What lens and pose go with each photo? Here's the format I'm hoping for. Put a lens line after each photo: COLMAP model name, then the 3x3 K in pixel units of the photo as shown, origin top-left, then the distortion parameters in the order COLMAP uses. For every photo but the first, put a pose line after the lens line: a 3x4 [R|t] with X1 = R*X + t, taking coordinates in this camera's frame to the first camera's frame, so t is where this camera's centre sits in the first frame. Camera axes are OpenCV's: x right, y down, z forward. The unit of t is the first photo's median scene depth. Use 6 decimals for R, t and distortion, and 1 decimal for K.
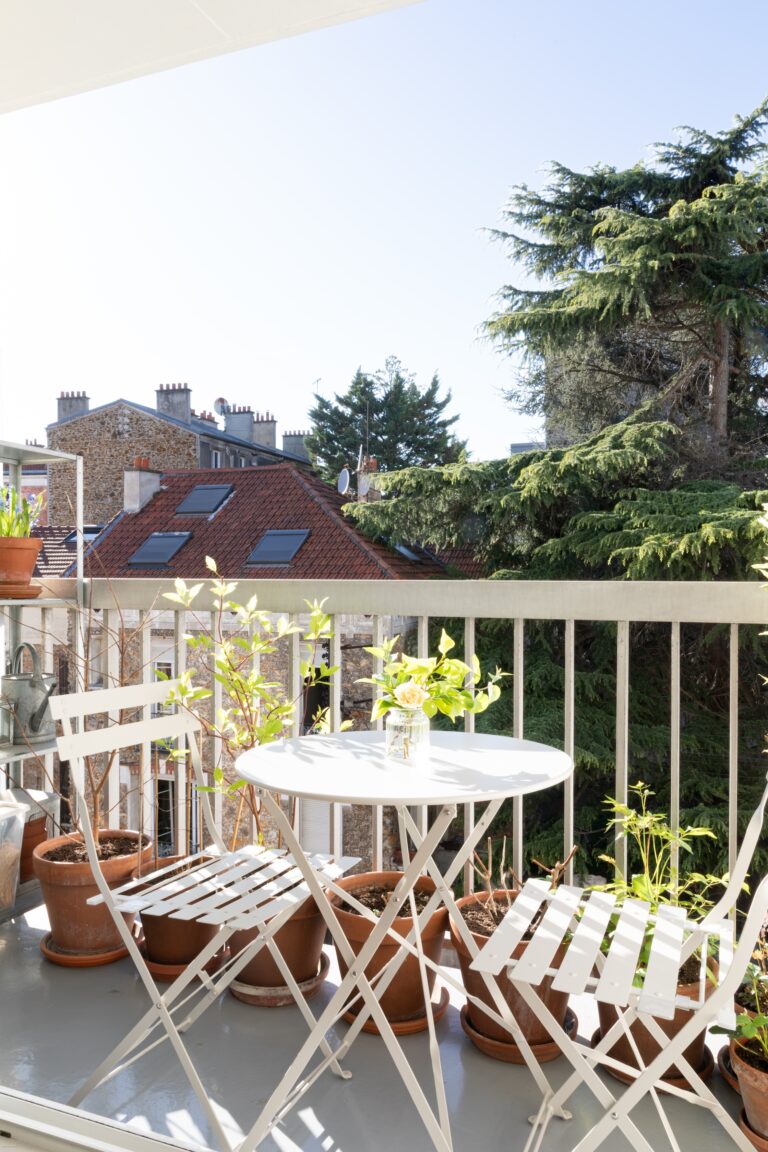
lens RADIAL K [[883.7, 0, 375.3], [0, 883.7, 586.7], [0, 0, 1]] dist [-0.025356, 0.036971]
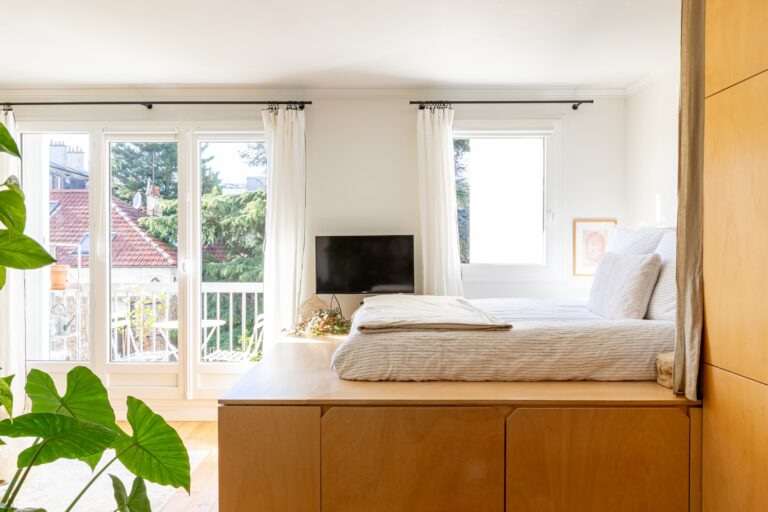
lens RADIAL K [[539.6, 0, 385.9], [0, 539.6, 257.2], [0, 0, 1]] dist [-0.019531, -0.001570]
pose [[0.919809, -0.002930, 0.392356, -0.005919], [0.007651, 0.999916, -0.010469, -0.006167], [-0.392293, 0.012632, 0.919754, -0.104133]]
